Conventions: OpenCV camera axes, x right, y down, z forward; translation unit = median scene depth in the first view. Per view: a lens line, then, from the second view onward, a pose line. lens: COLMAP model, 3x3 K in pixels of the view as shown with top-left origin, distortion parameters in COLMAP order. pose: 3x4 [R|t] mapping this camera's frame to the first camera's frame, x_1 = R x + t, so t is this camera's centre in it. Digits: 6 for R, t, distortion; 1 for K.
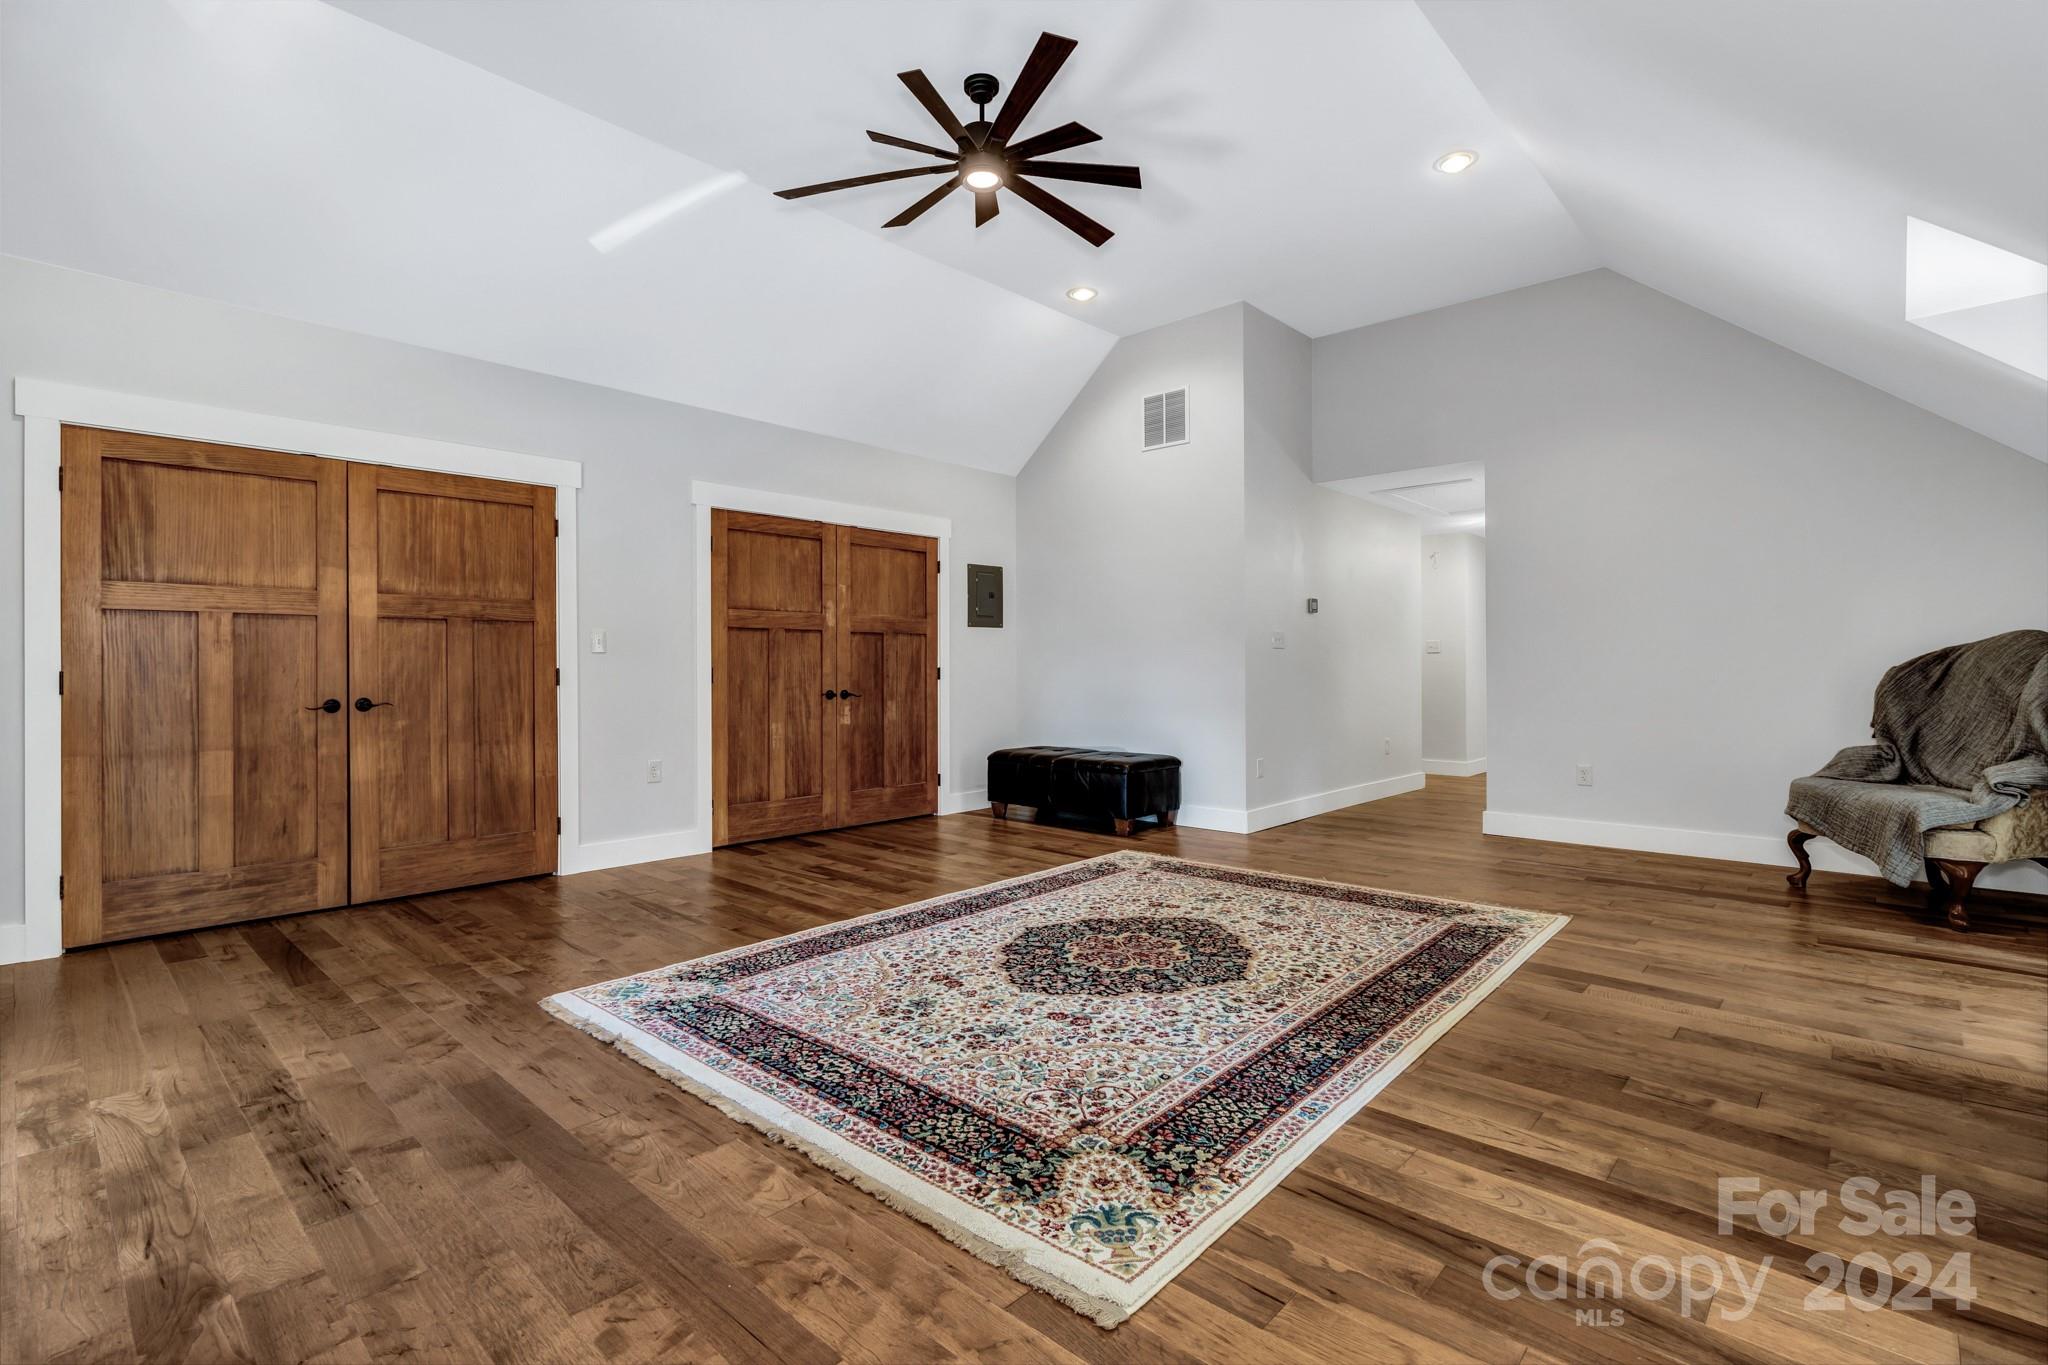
lens RADIAL K [[950.9, 0, 1018.1], [0, 950.9, 670.6], [0, 0, 1]] dist [-0.001429, 0.002937]
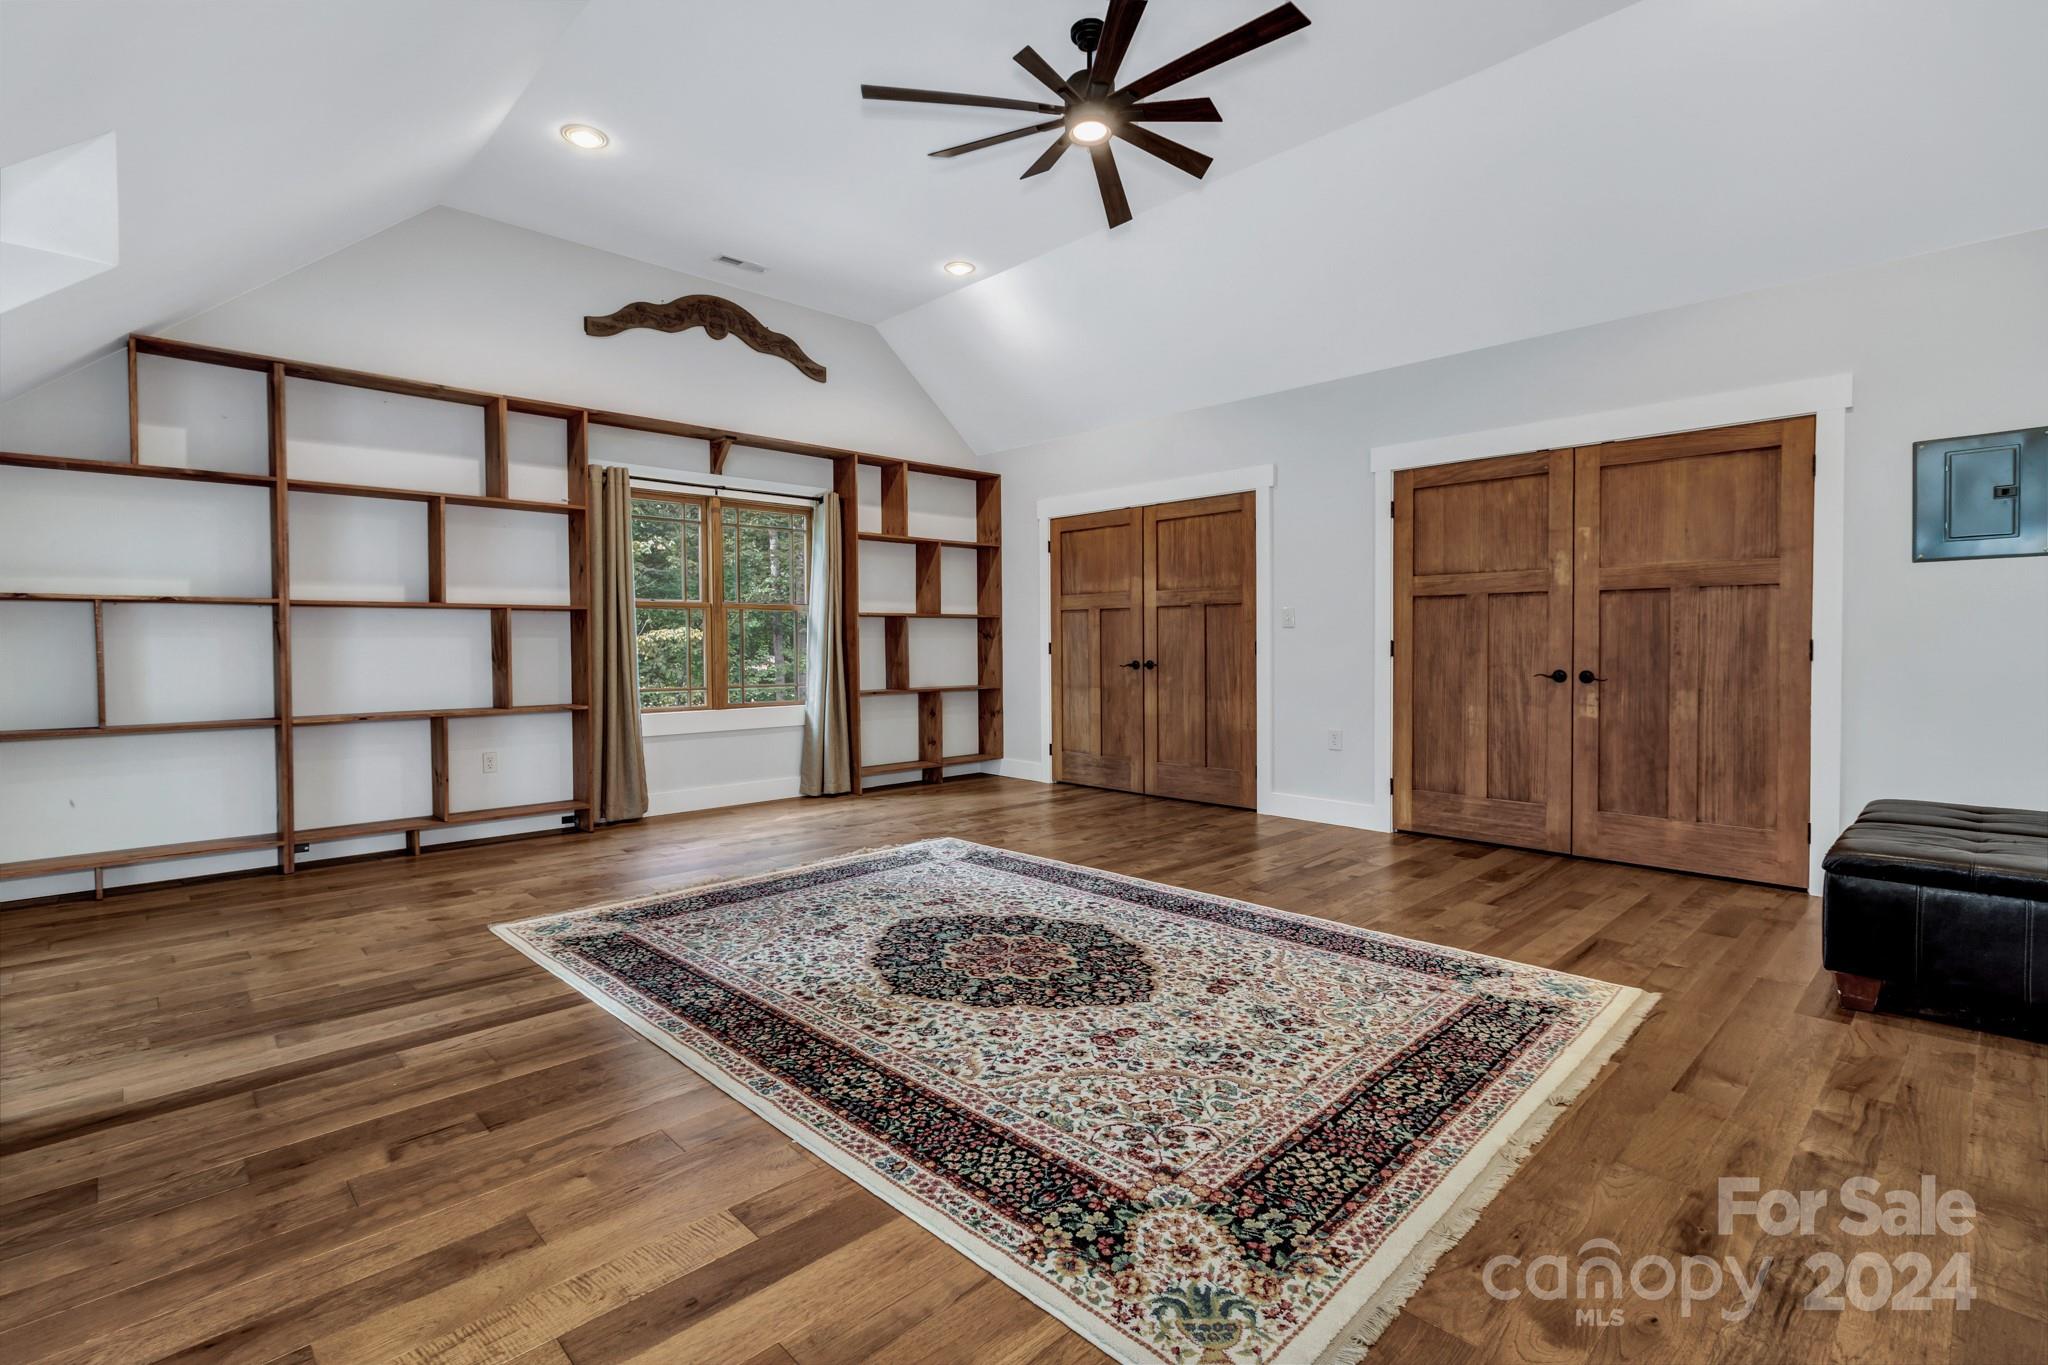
lens RADIAL K [[950.9, 0, 1019.6], [0, 950.9, 673.9], [0, 0, 1]] dist [-0.001429, 0.002937]
pose [[-0.065412, 0.038105, -0.997131, 0.869548], [0.000119, 0.999271, 0.038179, -0.007883], [0.997858, 0.002379, -0.065369, 0.920265]]
